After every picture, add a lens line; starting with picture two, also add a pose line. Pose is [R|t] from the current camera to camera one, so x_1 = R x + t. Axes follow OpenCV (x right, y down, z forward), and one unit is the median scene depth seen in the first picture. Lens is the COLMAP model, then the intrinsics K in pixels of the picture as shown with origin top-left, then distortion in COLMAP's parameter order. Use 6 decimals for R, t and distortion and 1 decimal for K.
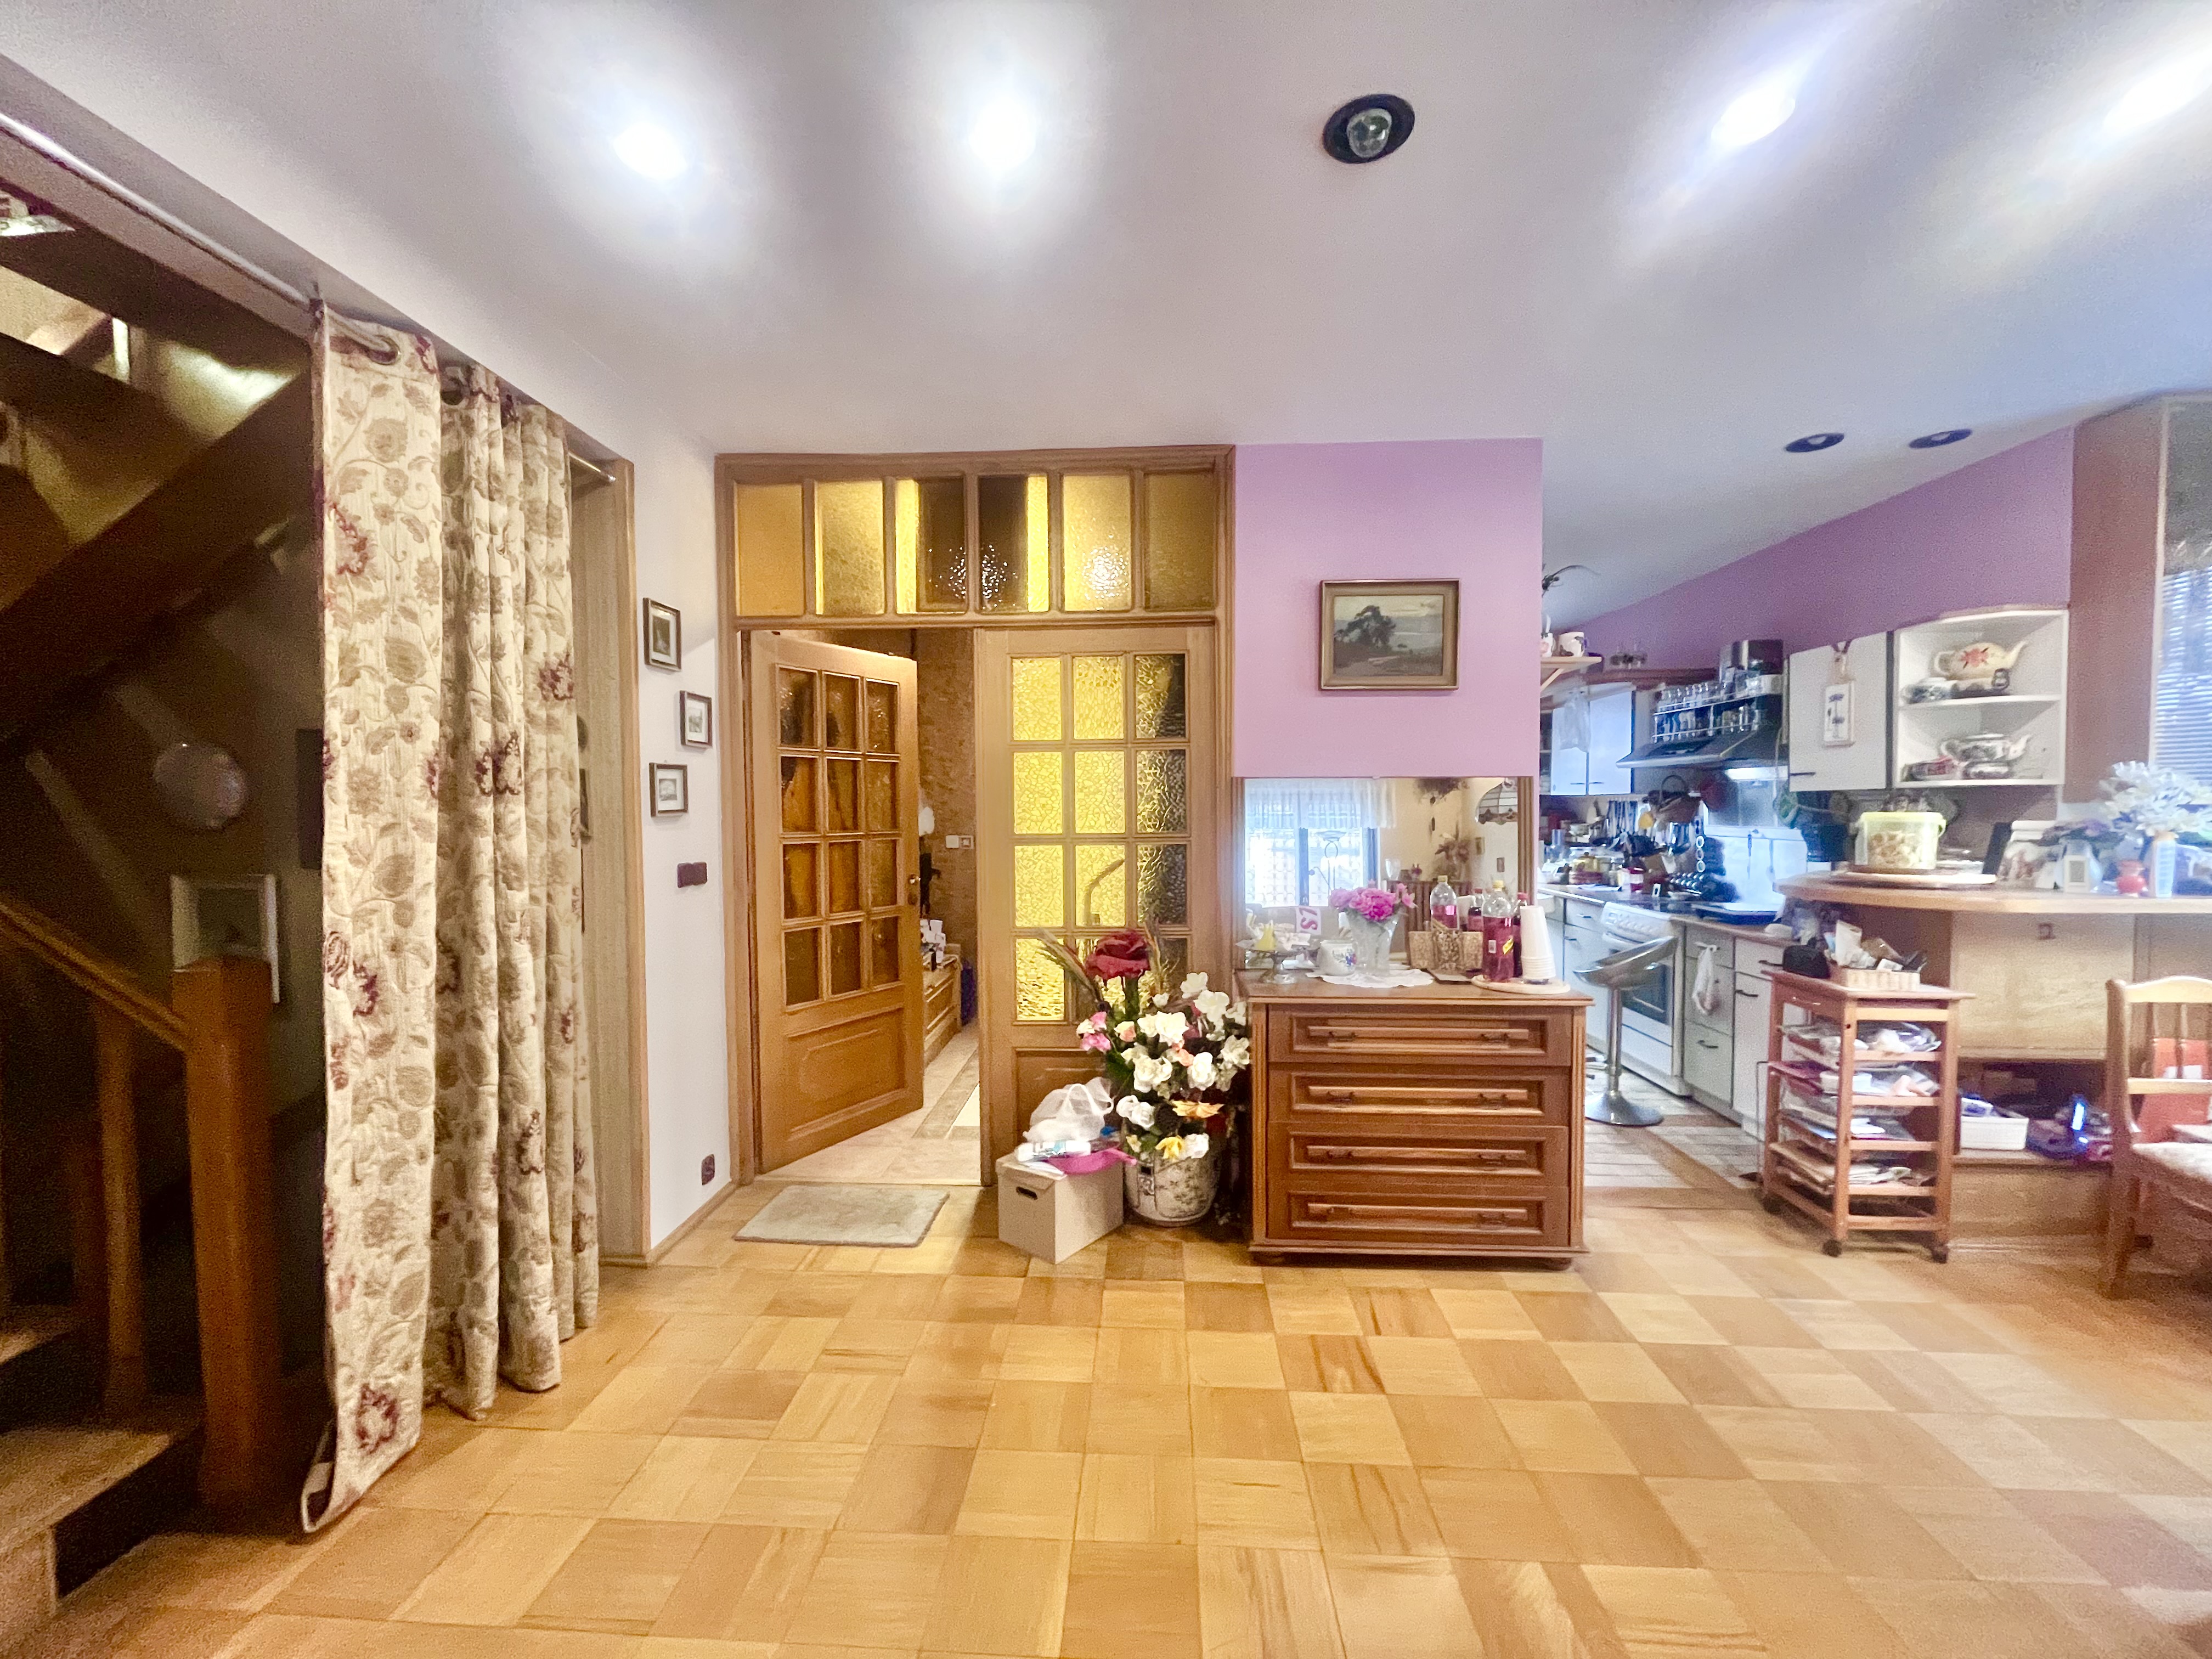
lens RADIAL K [[890.8, 0, 1105.0], [0, 890.8, 832.5], [0, 0, 1]] dist [-0.000847, -0.000140]
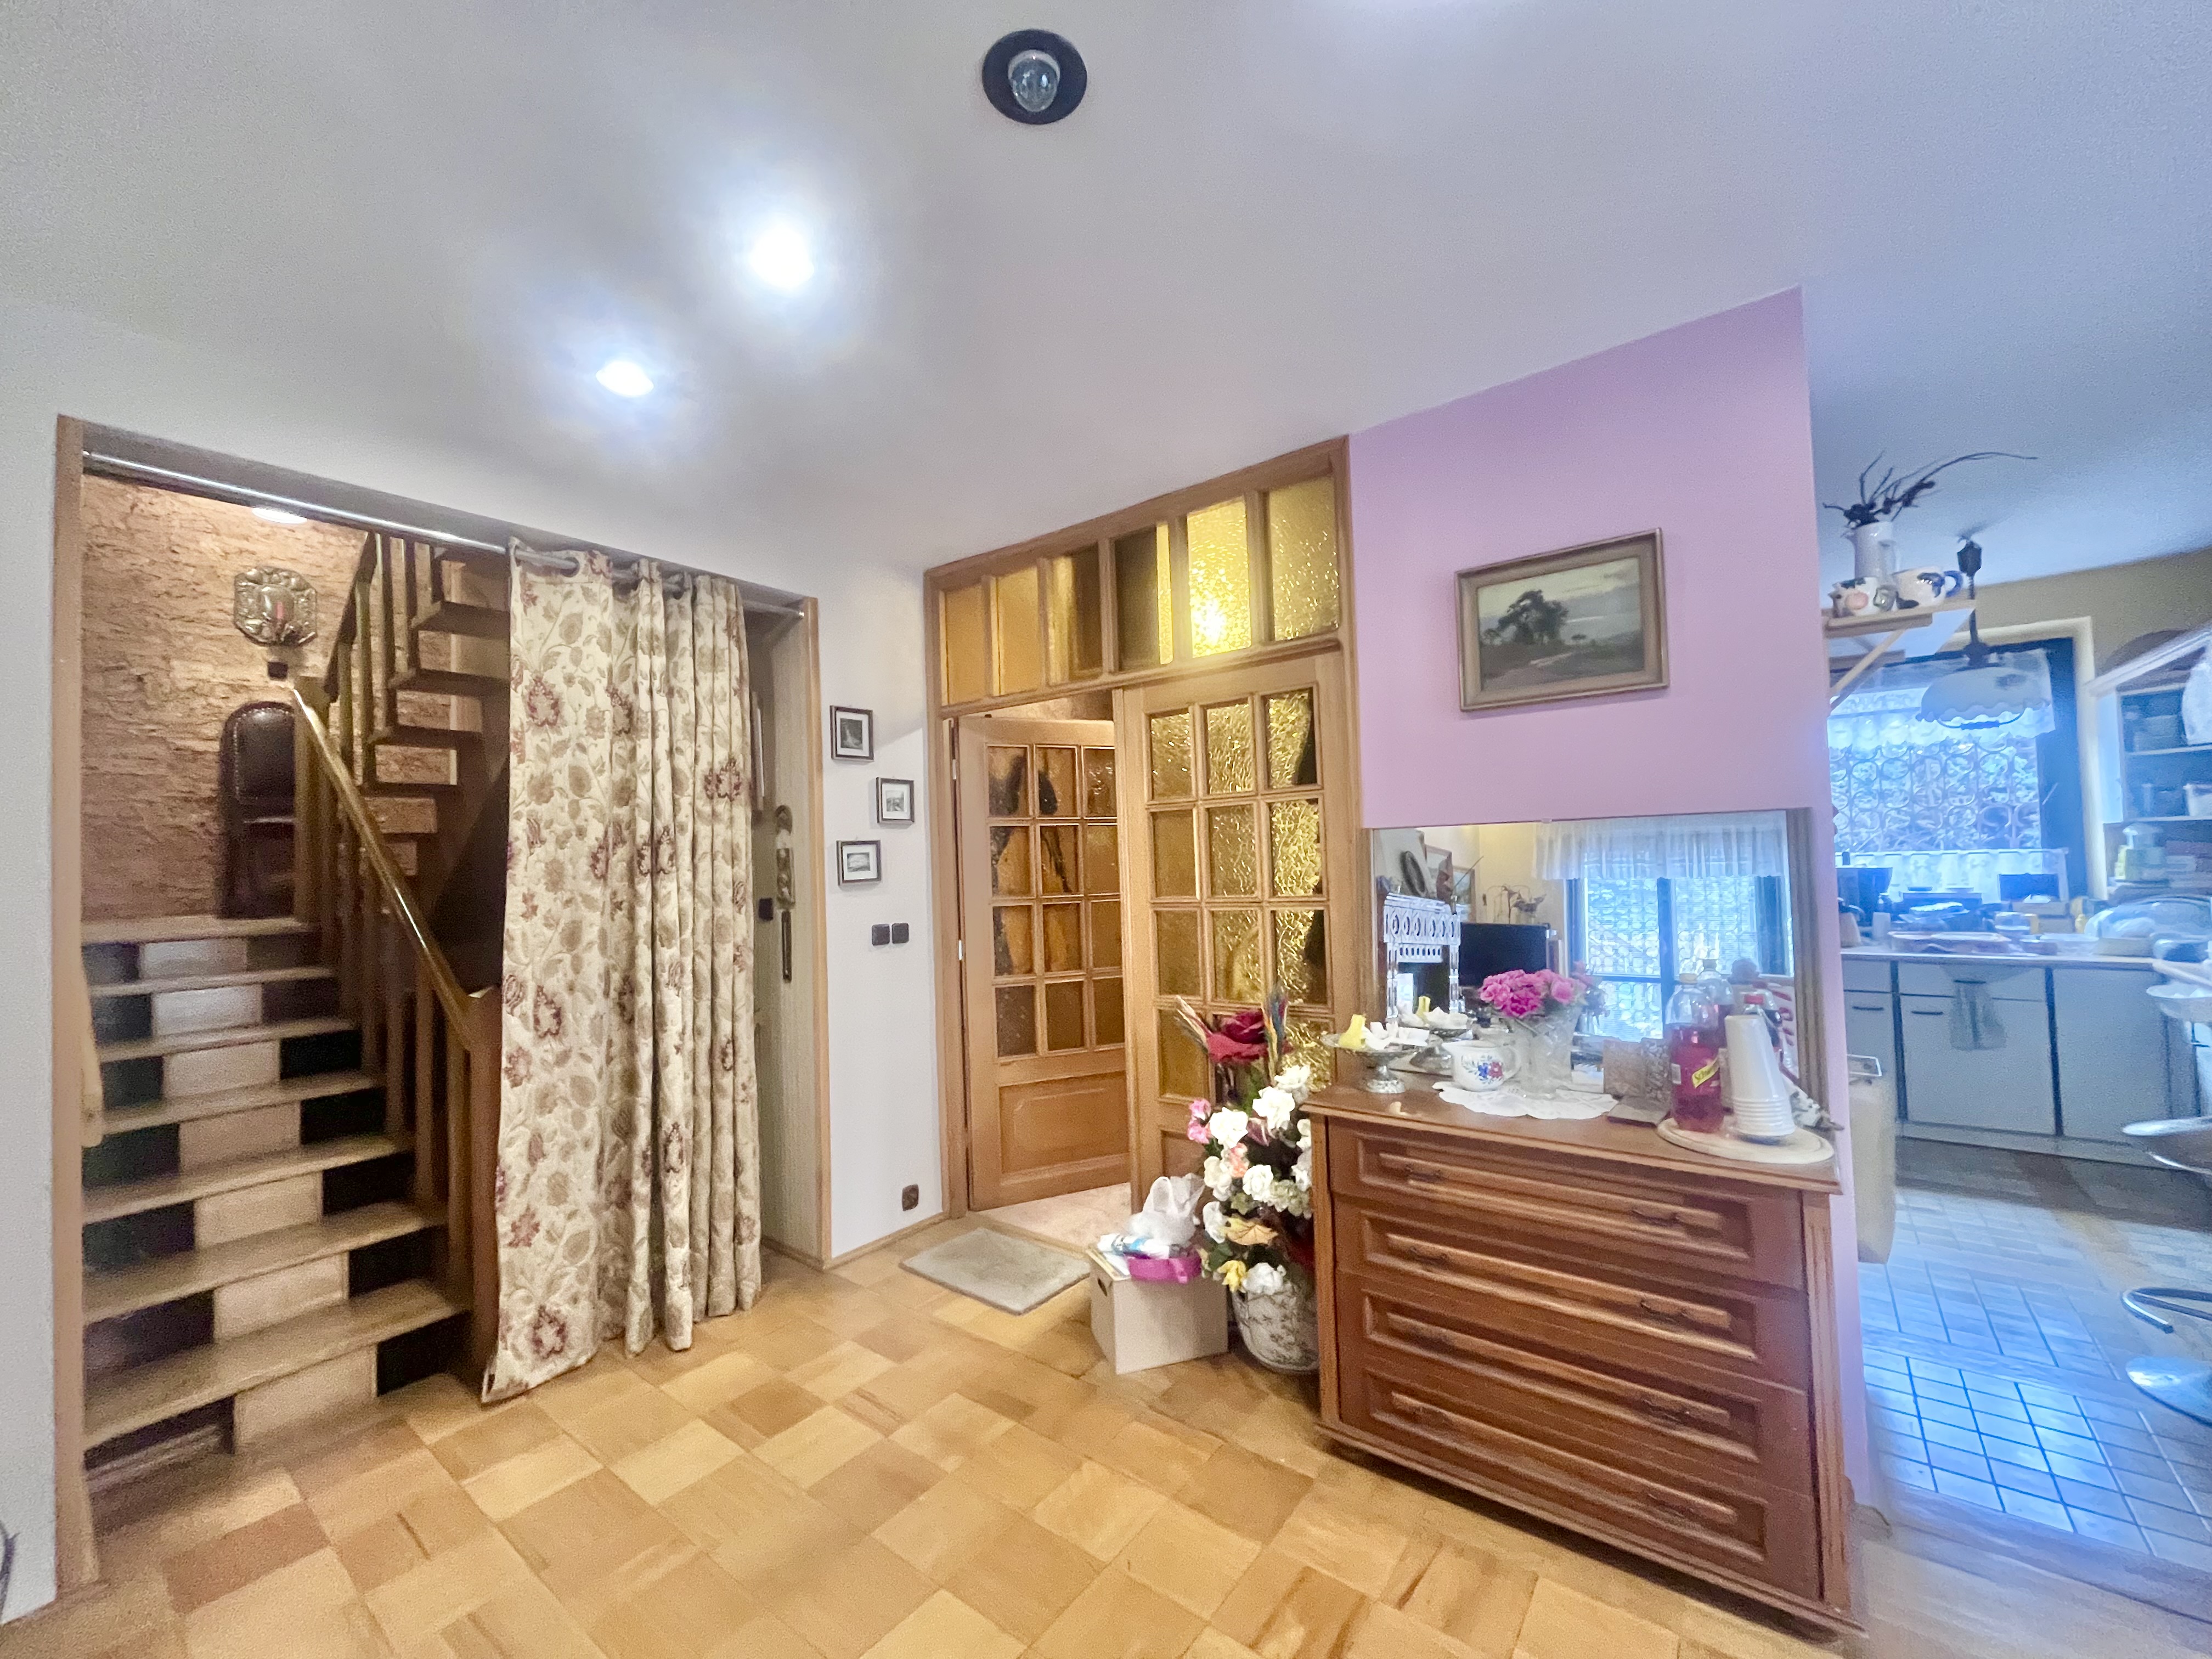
lens RADIAL K [[890.8, 0, 1105.1], [0, 890.8, 834.6], [0, 0, 1]] dist [-0.000847, -0.000140]
pose [[0.825188, -0.040711, -0.563389, 0.476223], [0.010398, 0.998325, -0.056910, -0.014893], [0.564763, 0.041103, 0.824229, 0.222805]]
